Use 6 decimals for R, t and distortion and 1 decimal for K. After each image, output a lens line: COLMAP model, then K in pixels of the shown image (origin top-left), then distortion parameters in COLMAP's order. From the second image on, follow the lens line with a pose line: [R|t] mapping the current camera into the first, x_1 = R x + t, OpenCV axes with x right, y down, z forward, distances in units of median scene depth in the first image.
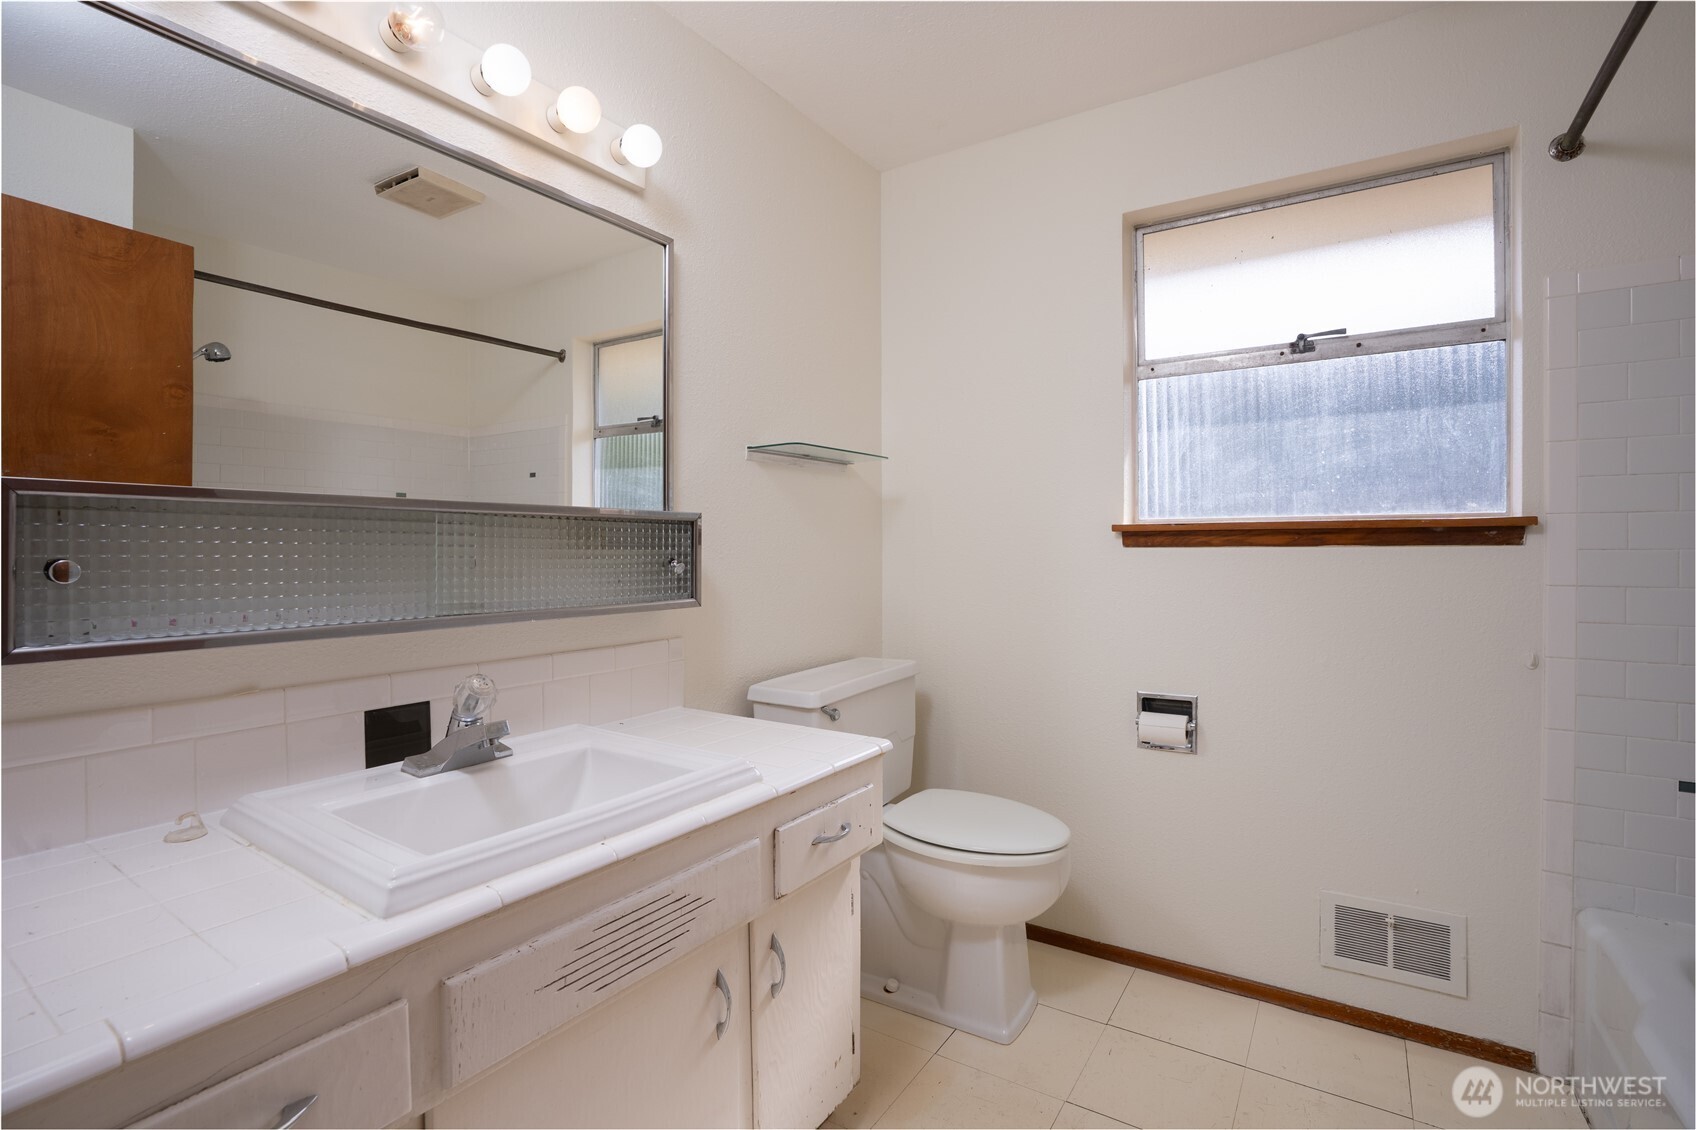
lens RADIAL K [[782.2, 0, 851.9], [0, 782.2, 554.6], [0, 0, 1]] dist [-0.072318, 0.028836]
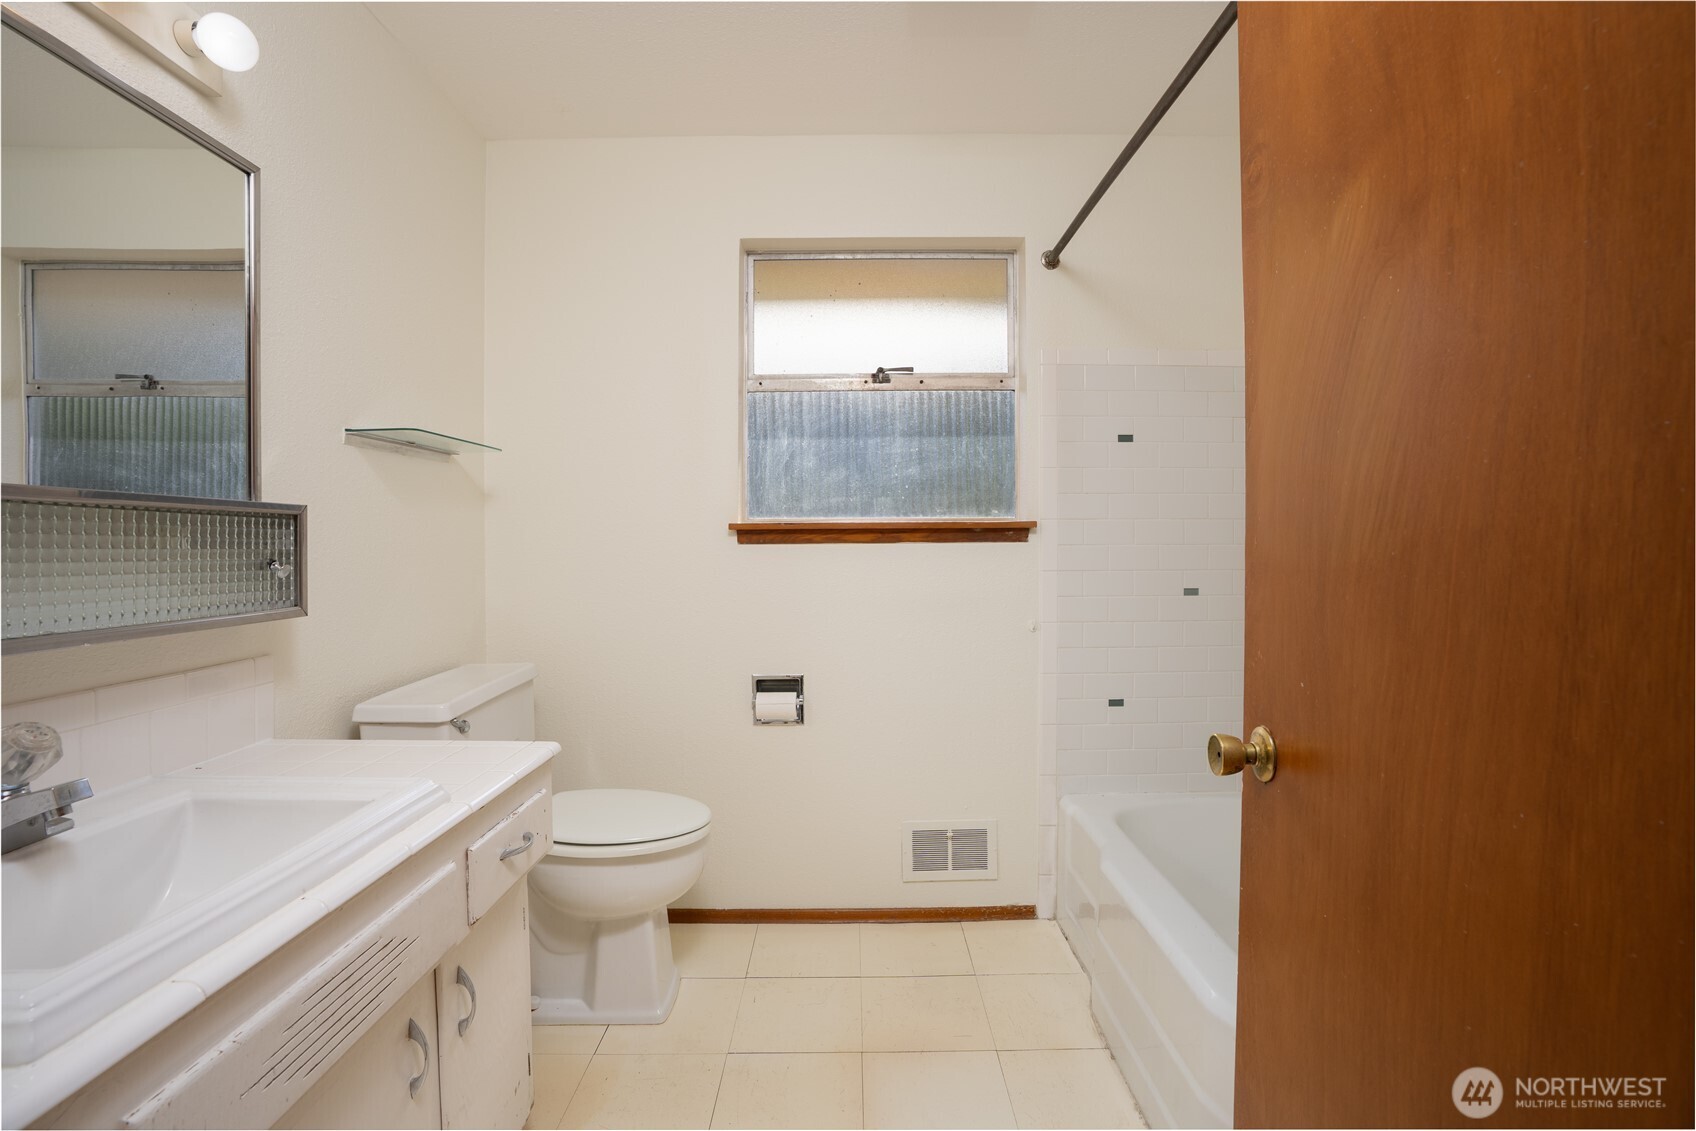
lens RADIAL K [[782.2, 0, 851.9], [0, 782.2, 555.1], [0, 0, 1]] dist [-0.072318, 0.028836]
pose [[0.834230, -0.009892, 0.551327, -0.142768], [0.006850, 0.999948, 0.007577, -0.001262], [-0.551373, -0.002545, 0.834255, -0.009280]]
